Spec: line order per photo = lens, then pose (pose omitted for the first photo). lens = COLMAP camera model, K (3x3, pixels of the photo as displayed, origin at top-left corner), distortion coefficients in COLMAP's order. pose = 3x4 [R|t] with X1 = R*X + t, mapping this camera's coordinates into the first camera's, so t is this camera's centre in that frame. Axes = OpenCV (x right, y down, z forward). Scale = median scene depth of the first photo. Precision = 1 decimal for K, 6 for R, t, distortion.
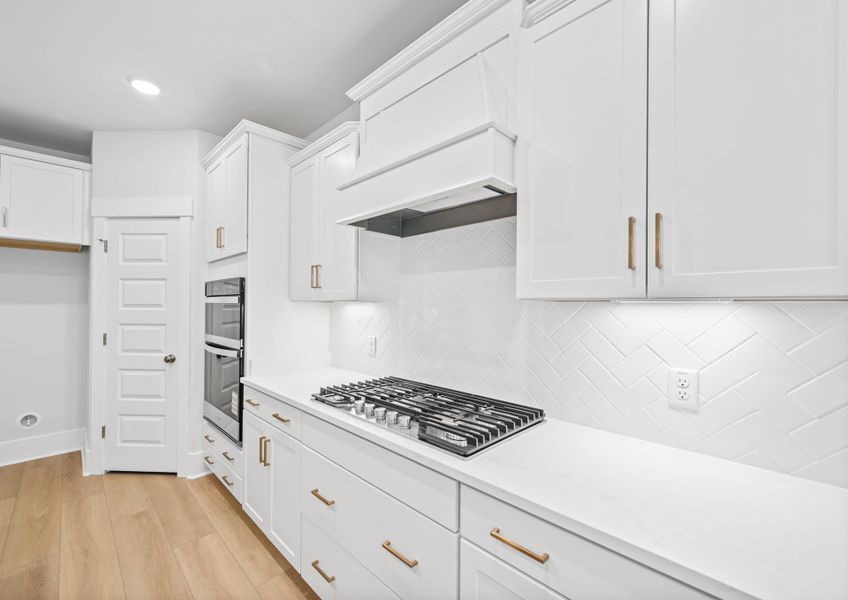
lens RADIAL K [[356.5, 0, 402.6], [0, 356.5, 302.8], [0, 0, 1]] dist [-0.001892, -0.000079]
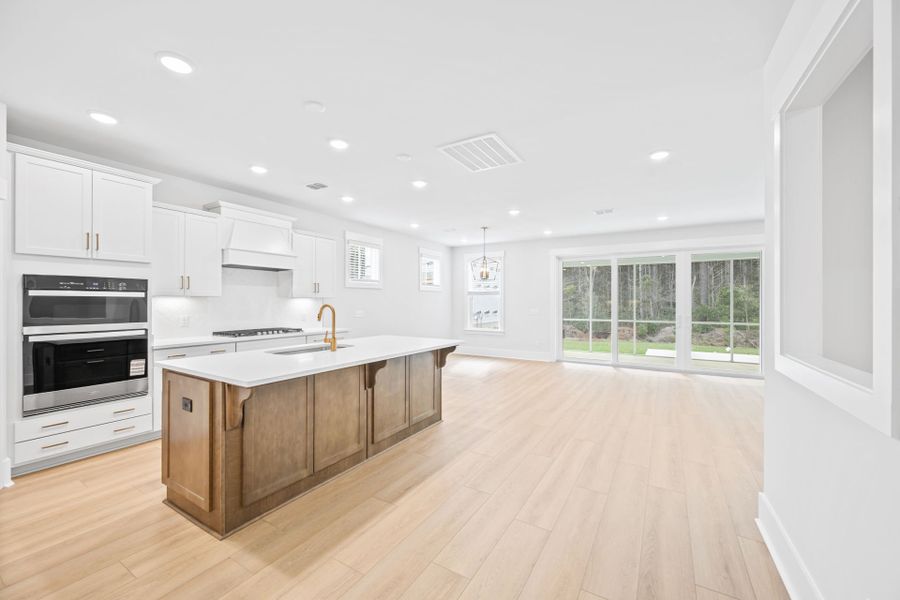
lens RADIAL K [[356.2, 0, 452.8], [0, 356.2, 304.8], [0, 0, 1]] dist [-0.000834, -0.000215]
pose [[-0.273366, -0.014458, 0.961801, -1.763942], [-0.009915, 0.999876, 0.012212, 0.001757], [-0.961859, -0.006198, -0.273476, 0.147861]]
